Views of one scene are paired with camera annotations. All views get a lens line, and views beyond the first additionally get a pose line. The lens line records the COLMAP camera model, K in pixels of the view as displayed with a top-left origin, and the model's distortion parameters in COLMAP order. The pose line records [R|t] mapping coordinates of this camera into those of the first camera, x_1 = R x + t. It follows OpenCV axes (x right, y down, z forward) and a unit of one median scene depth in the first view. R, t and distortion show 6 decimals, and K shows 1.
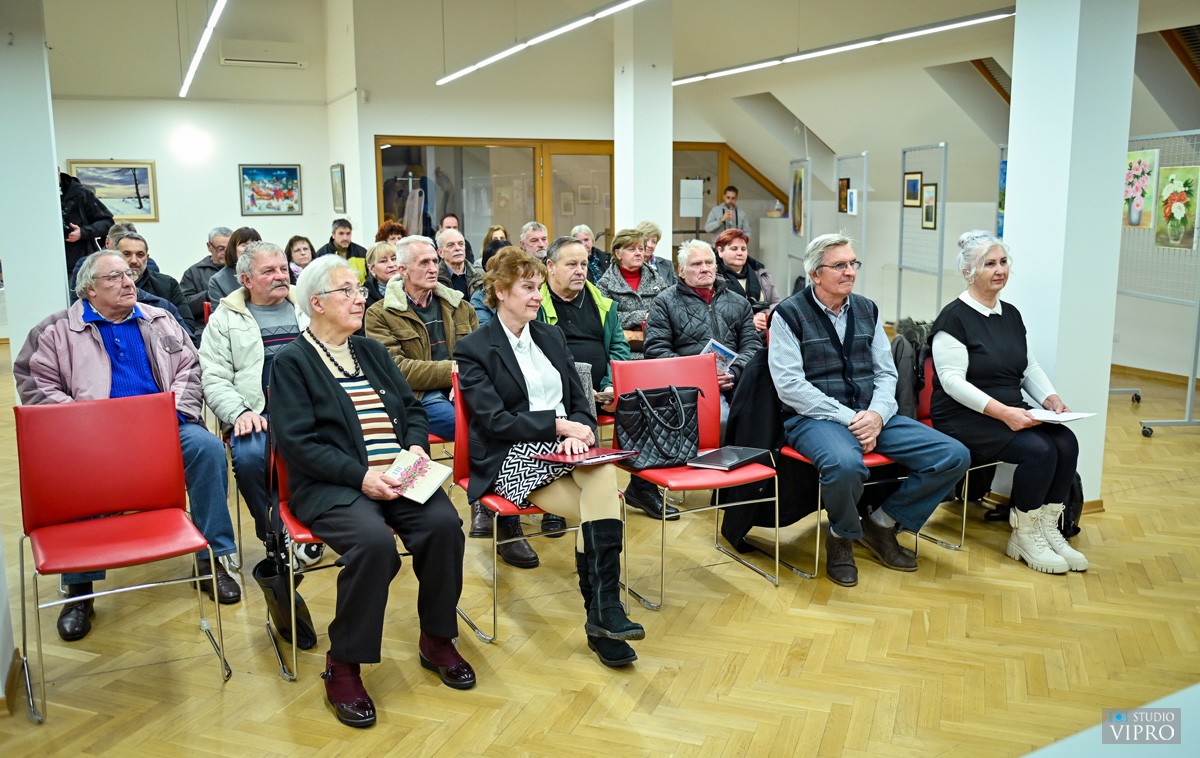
lens RADIAL K [[1008.6, 0, 600.0], [0, 1008.6, 379.0], [0, 0, 1]] dist [-0.022558, -0.007927]
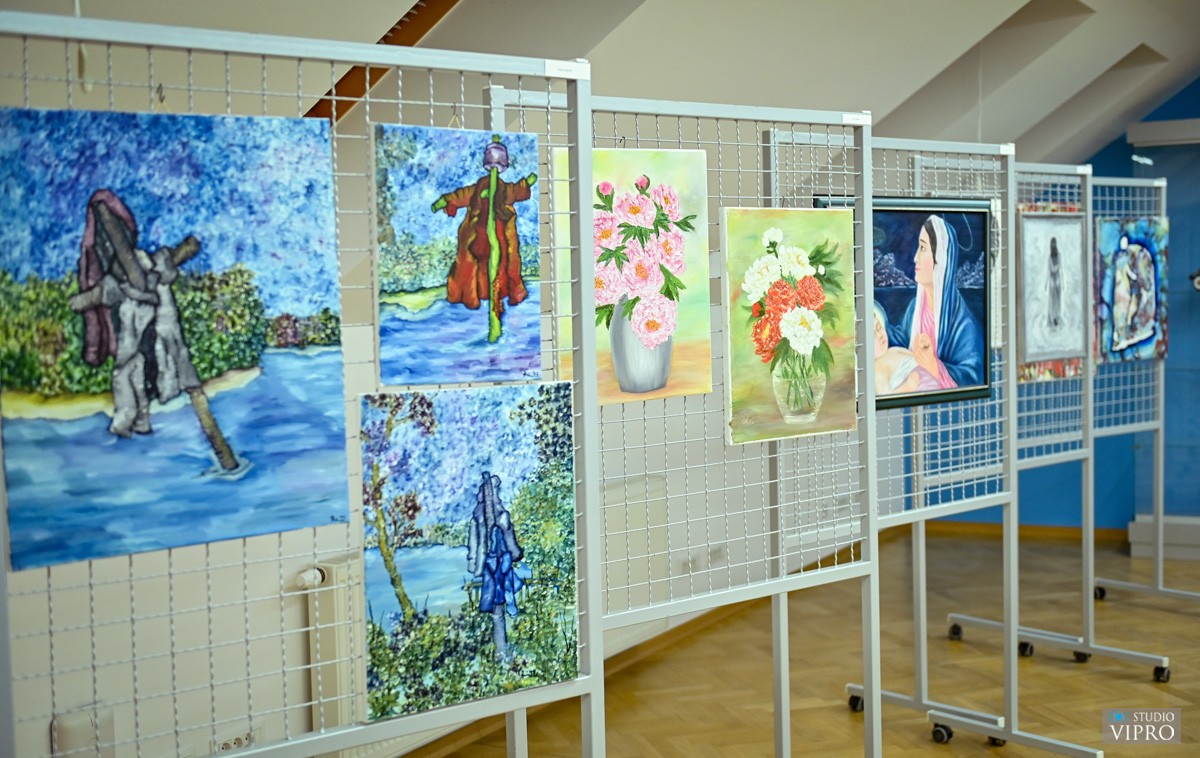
lens RADIAL K [[1534.0, 0, 600.0], [0, 1534.0, 379.0], [0, 0, 1]] dist [0.024301, 0.019338]
pose [[-0.582947, -0.028560, 0.812008, 0.229551], [0.176359, 0.971108, 0.160766, -0.322709], [-0.793140, 0.236923, -0.561067, 1.750115]]
